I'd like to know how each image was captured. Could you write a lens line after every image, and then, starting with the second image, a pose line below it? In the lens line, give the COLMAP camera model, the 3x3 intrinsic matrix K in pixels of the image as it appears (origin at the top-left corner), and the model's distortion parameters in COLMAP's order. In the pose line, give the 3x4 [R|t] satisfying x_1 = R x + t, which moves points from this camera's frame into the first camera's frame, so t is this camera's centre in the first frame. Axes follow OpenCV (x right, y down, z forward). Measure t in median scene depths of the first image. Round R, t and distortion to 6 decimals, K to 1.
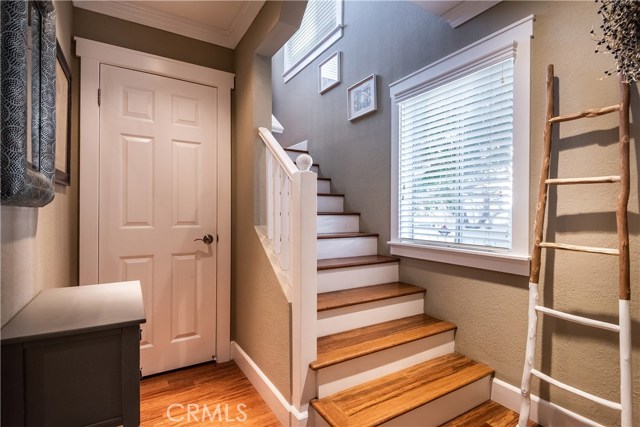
lens RADIAL K [[322.0, 0, 321.4], [0, 322.0, 213.3], [0, 0, 1]] dist [-0.043326, -0.000797]
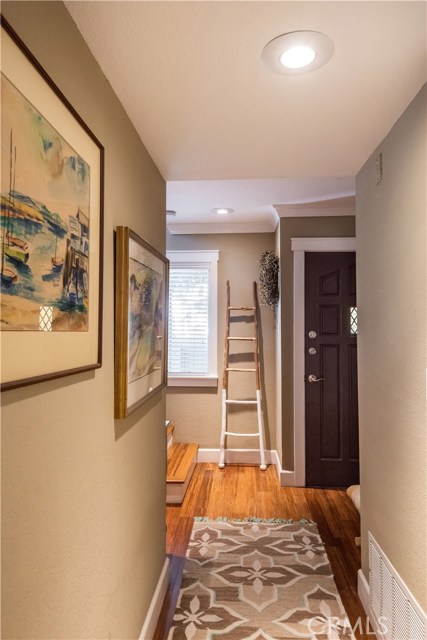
lens RADIAL K [[460.7, 0, 215.1], [0, 460.7, 319.1], [0, 0, 1]] dist [-0.000898, -0.002078]
pose [[0.575469, 0.008799, 0.817776, -1.774399], [0.008823, 0.999817, -0.016966, -0.175512], [-0.817776, 0.016979, 0.575286, -0.660274]]
